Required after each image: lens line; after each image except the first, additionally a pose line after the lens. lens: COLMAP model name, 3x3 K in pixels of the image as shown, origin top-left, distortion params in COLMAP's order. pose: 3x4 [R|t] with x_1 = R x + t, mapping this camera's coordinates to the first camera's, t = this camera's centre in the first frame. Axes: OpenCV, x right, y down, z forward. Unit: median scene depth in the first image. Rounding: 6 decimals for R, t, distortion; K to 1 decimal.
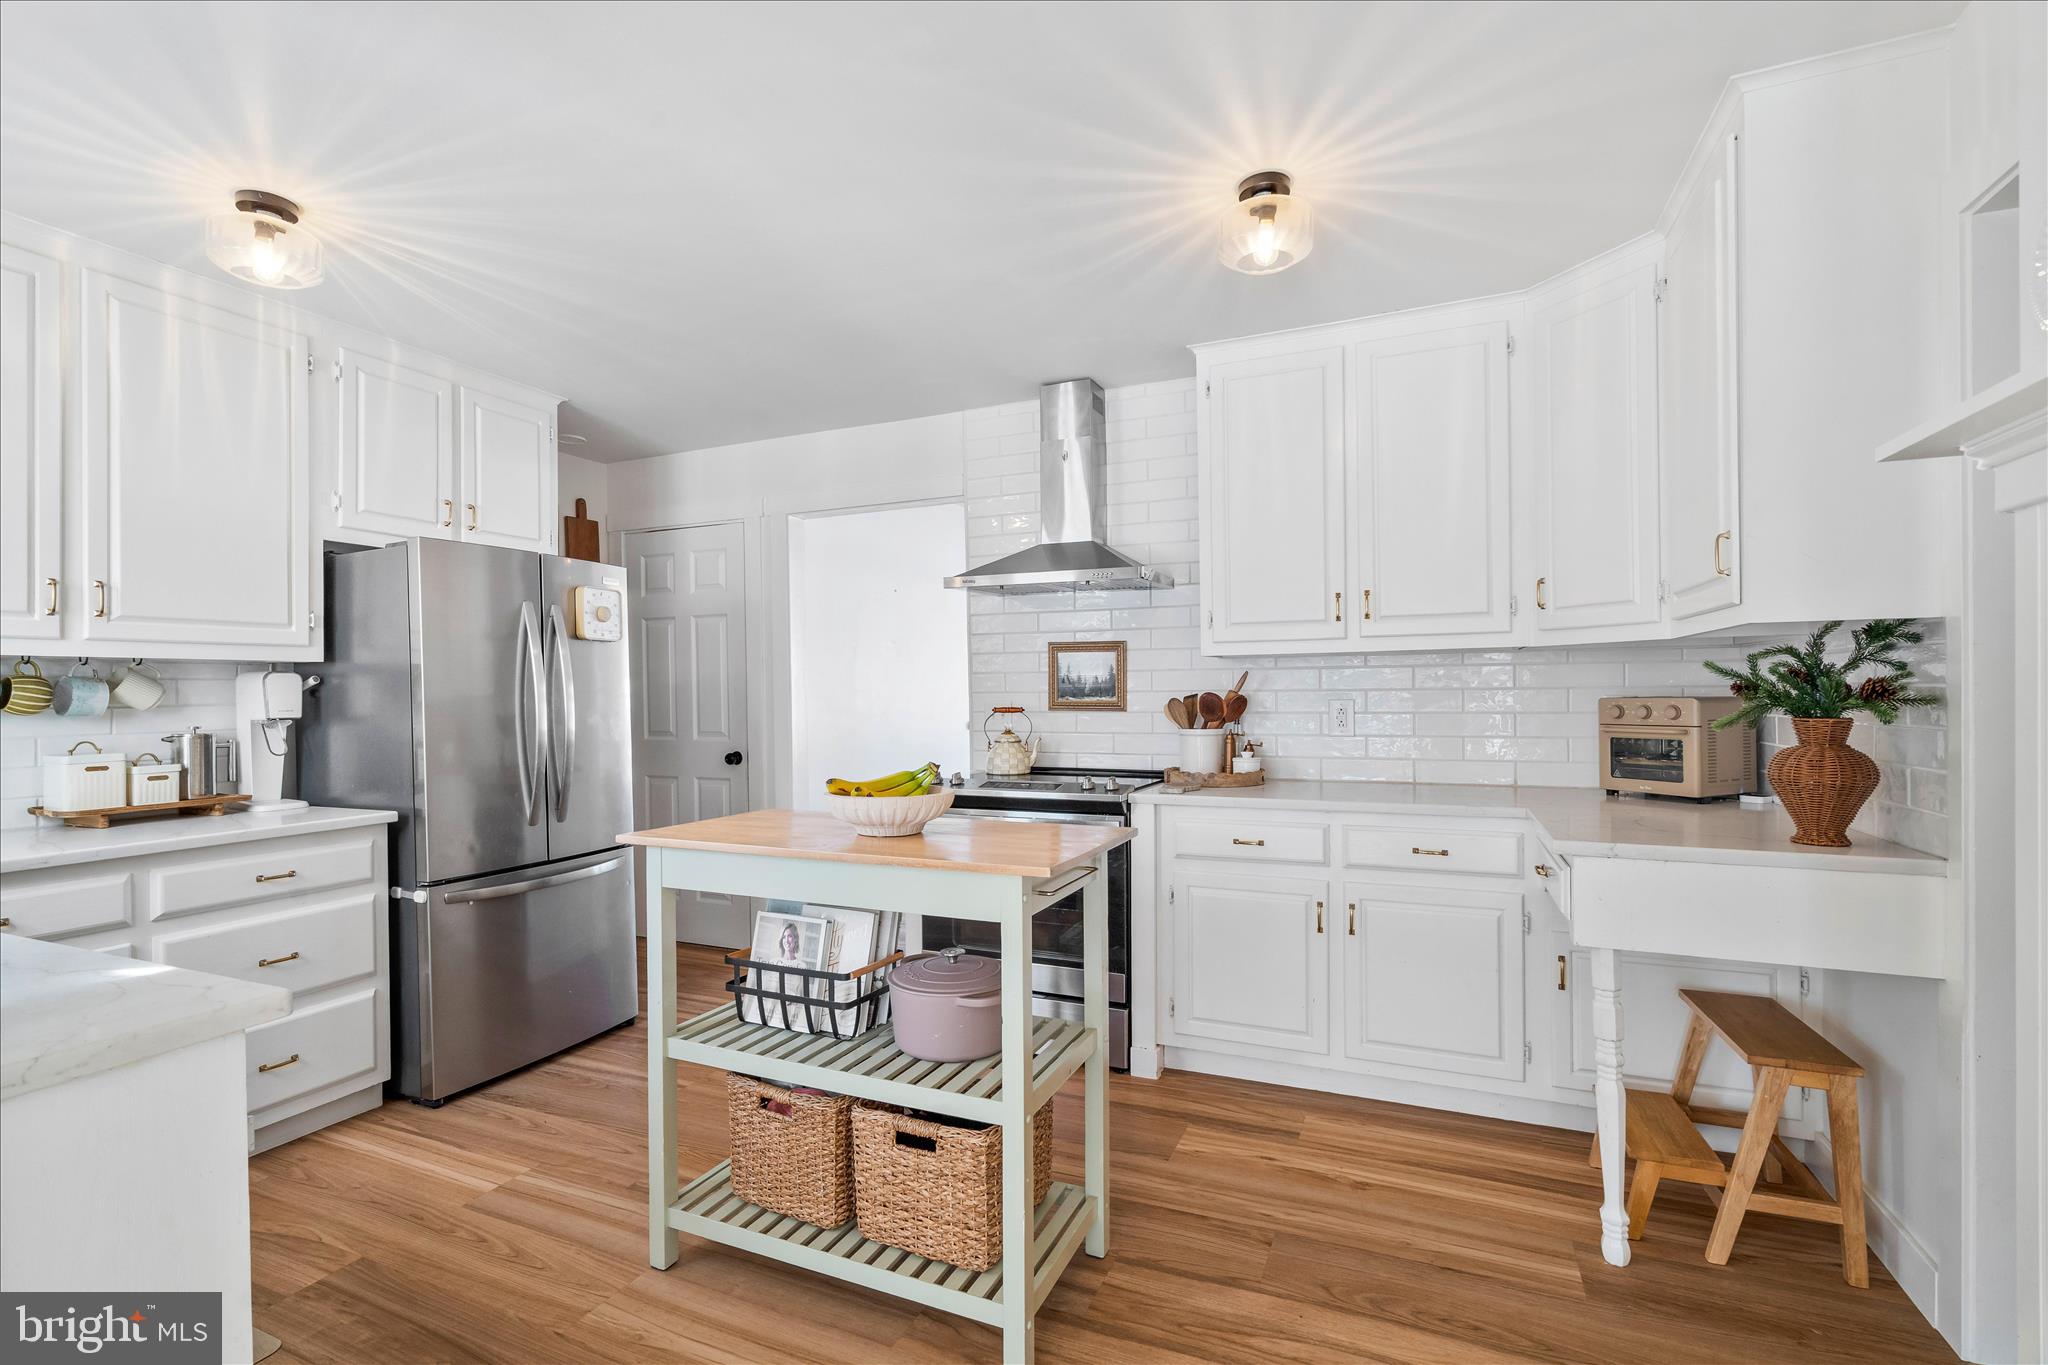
lens RADIAL K [[924.8, 0, 1019.1], [0, 924.8, 683.1], [0, 0, 1]] dist [0.001761, 0.000000]
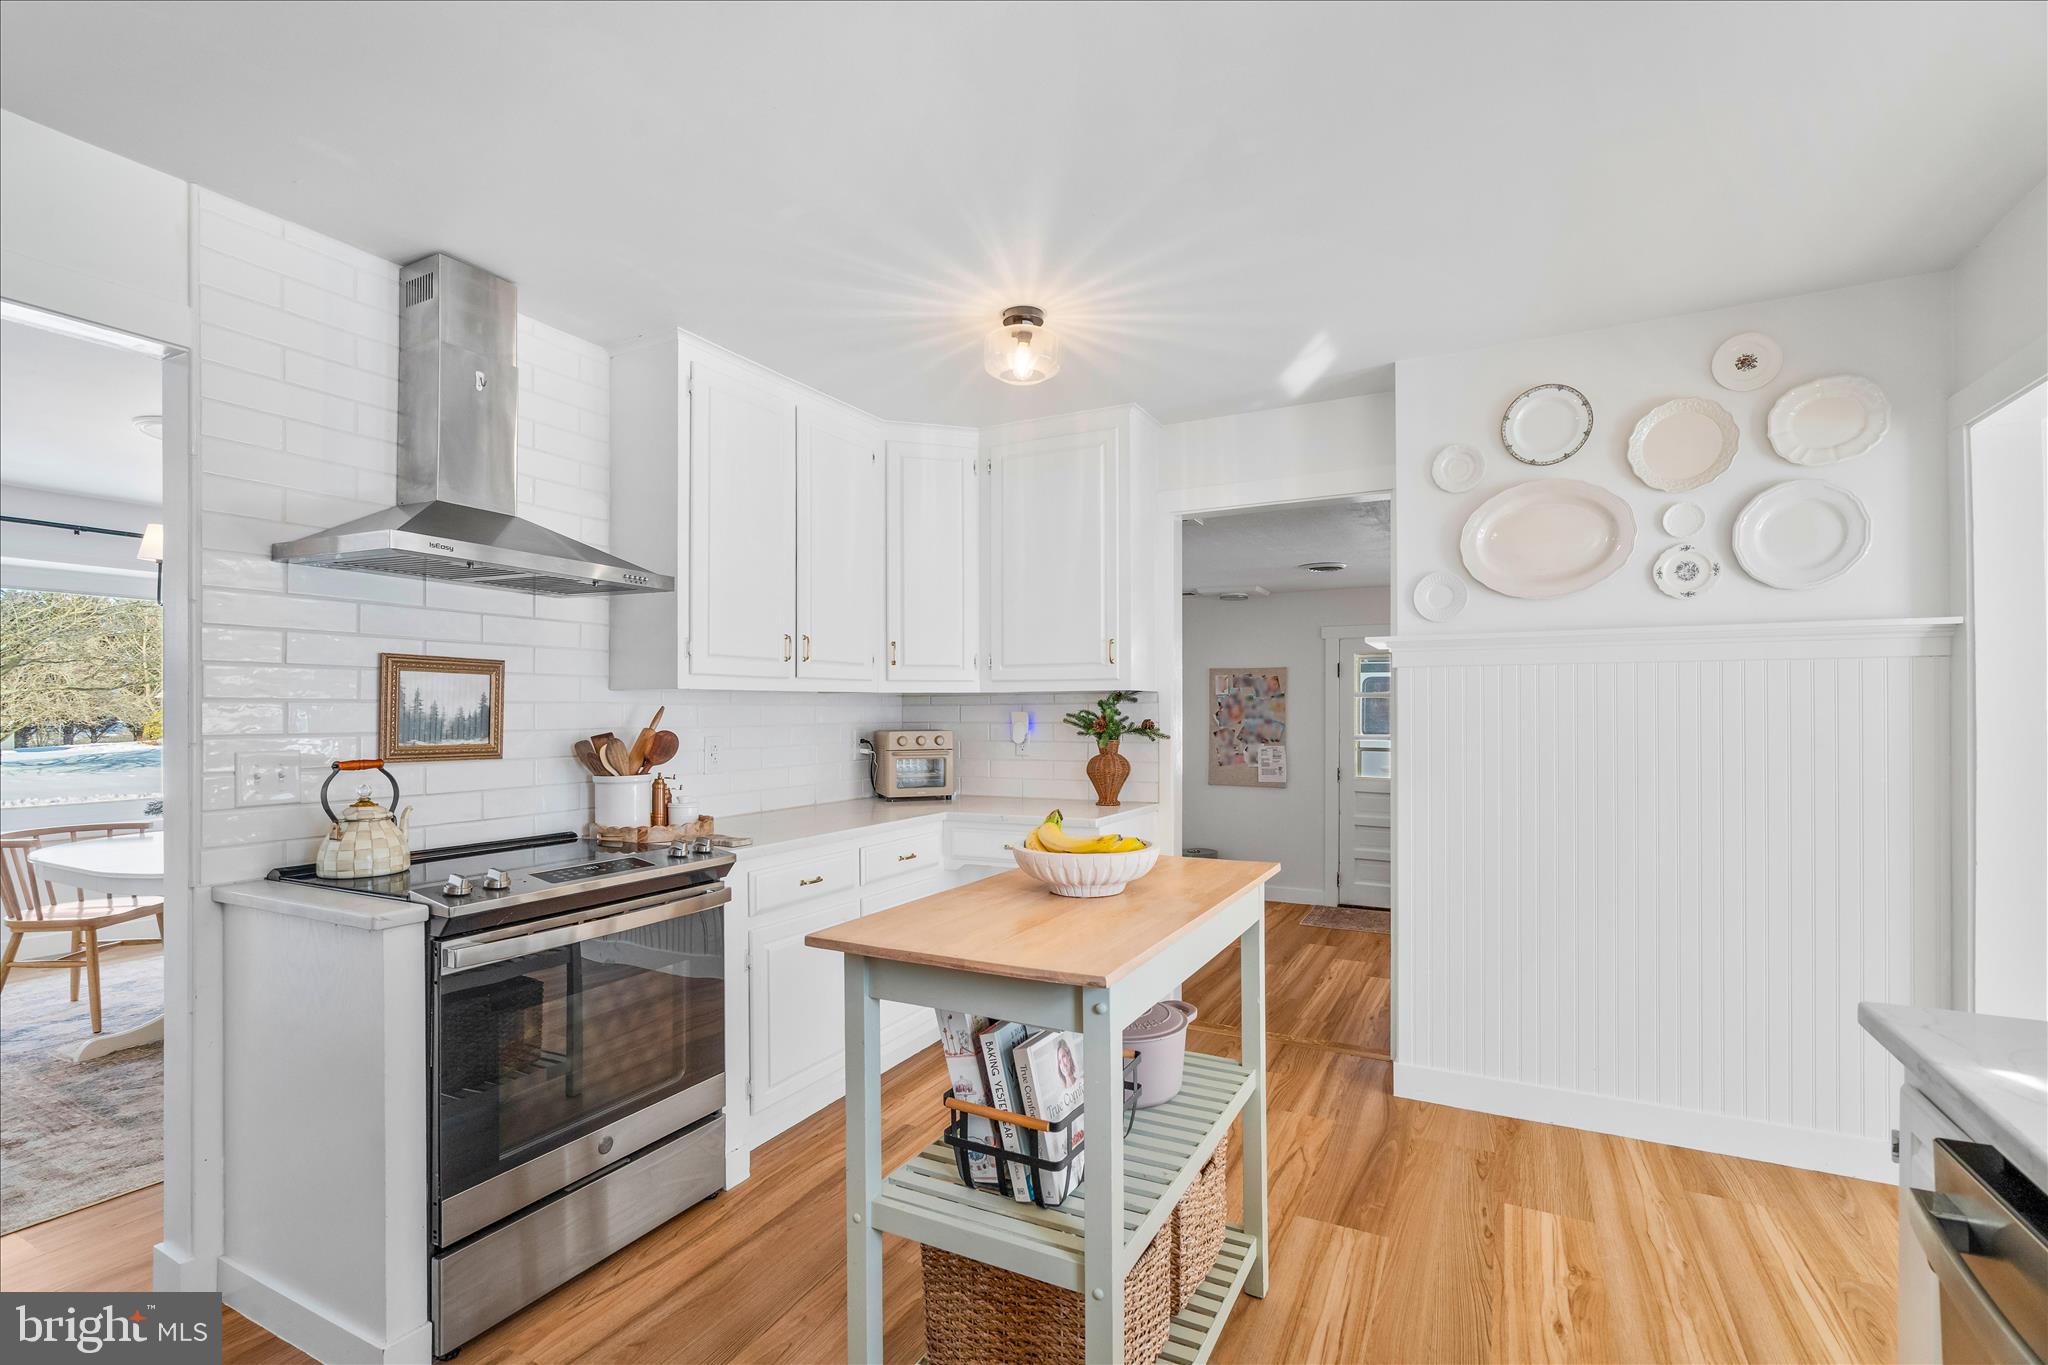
lens RADIAL K [[924.8, 0, 1020.2], [0, 924.8, 704.2], [0, 0, 1]] dist [0.001761, 0.000000]
pose [[0.076578, 0.014887, 0.996952, -0.567244], [-0.004864, 0.999882, -0.014558, -0.003103], [-0.997052, -0.003734, 0.076641, 0.545229]]
